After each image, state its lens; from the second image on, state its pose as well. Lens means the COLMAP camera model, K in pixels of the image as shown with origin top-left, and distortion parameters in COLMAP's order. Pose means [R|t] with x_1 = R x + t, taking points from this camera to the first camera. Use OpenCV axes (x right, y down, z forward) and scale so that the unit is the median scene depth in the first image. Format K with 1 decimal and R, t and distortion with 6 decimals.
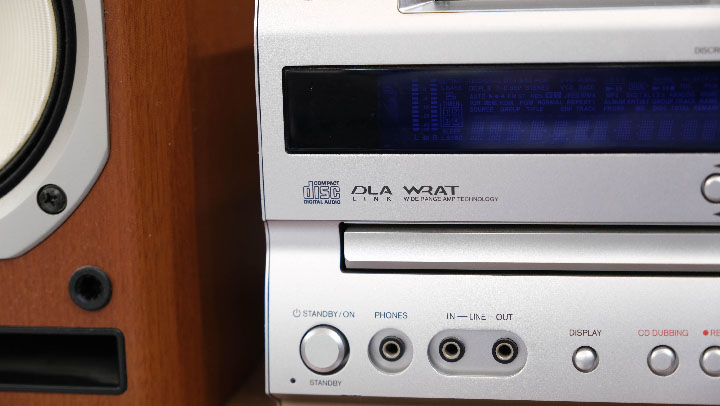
lens RADIAL K [[1744.0, 0, 362.4], [0, 1744.0, 210.6], [0, 0, 1]] dist [-0.073150, 0.000000]
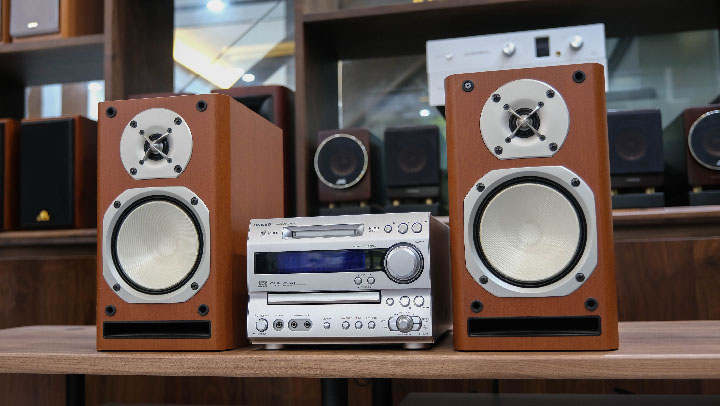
lens RADIAL K [[757.5, 0, 366.7], [0, 757.5, 205.4], [0, 0, 1]] dist [-0.053900, 0.000000]
pose [[0.999977, 0.006111, -0.003102, 0.214950], [-0.006693, 0.968143, -0.250310, 0.241817], [0.001473, 0.250325, 0.968161, -0.695005]]
